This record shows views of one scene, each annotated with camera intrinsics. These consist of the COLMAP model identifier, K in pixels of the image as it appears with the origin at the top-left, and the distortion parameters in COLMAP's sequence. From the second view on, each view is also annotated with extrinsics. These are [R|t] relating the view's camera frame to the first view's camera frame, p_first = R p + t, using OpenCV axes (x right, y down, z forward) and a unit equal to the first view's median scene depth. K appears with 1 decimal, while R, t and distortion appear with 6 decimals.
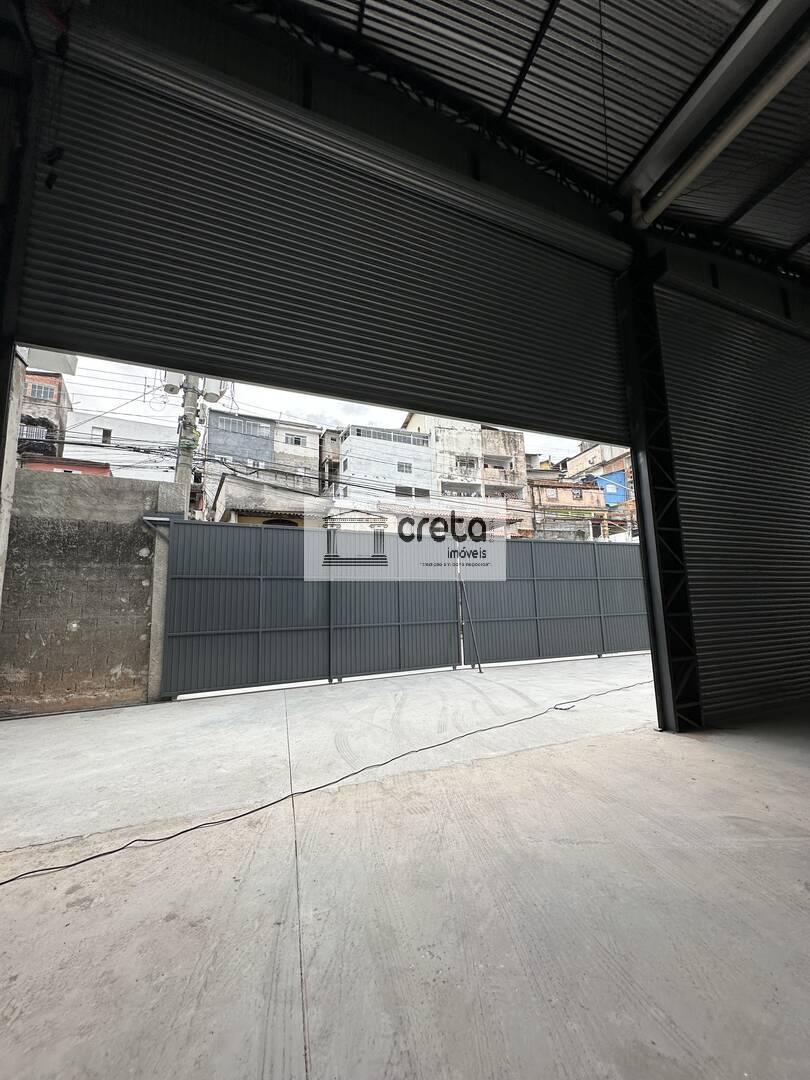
lens RADIAL K [[435.1, 0, 405.0], [0, 435.1, 540.0], [0, 0, 1]] dist [-0.004474, -0.000062]
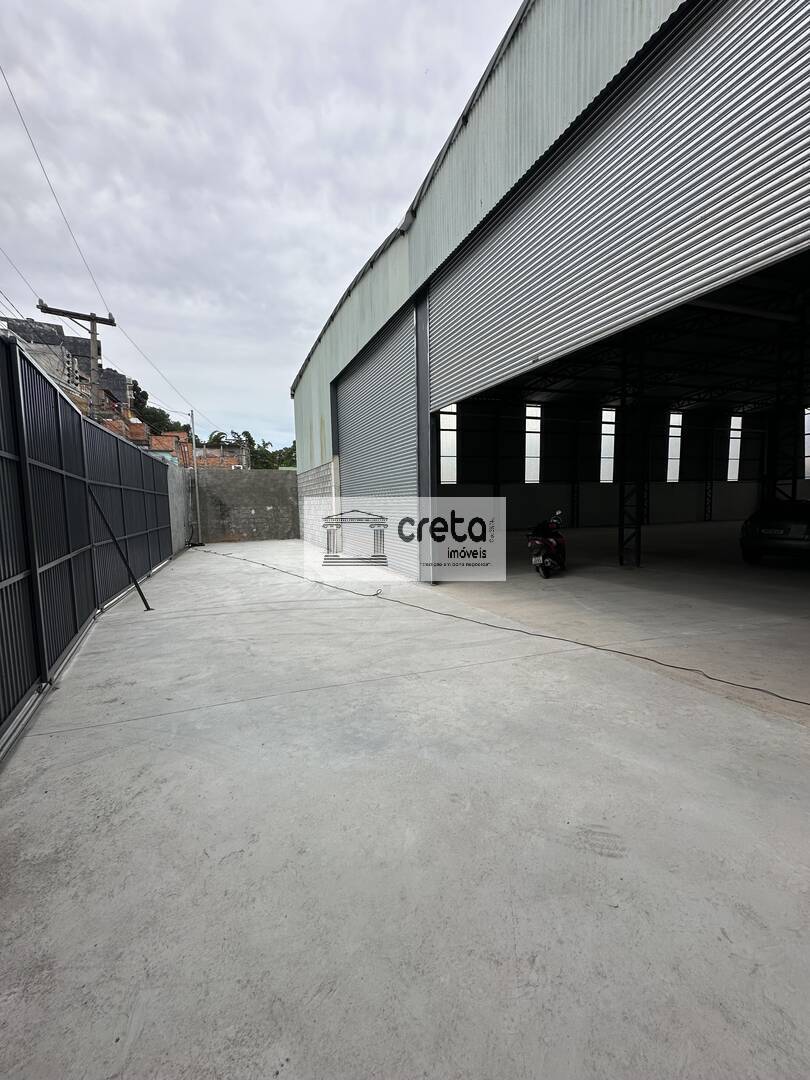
lens RADIAL K [[435.1, 0, 405.0], [0, 435.1, 540.0], [0, 0, 1]] dist [-0.004474, -0.000062]
pose [[-0.021061, -0.059857, 0.997985, -1.185026], [-0.125031, 0.990527, 0.056771, 0.179928], [-0.991929, -0.123583, -0.028346, 1.227723]]
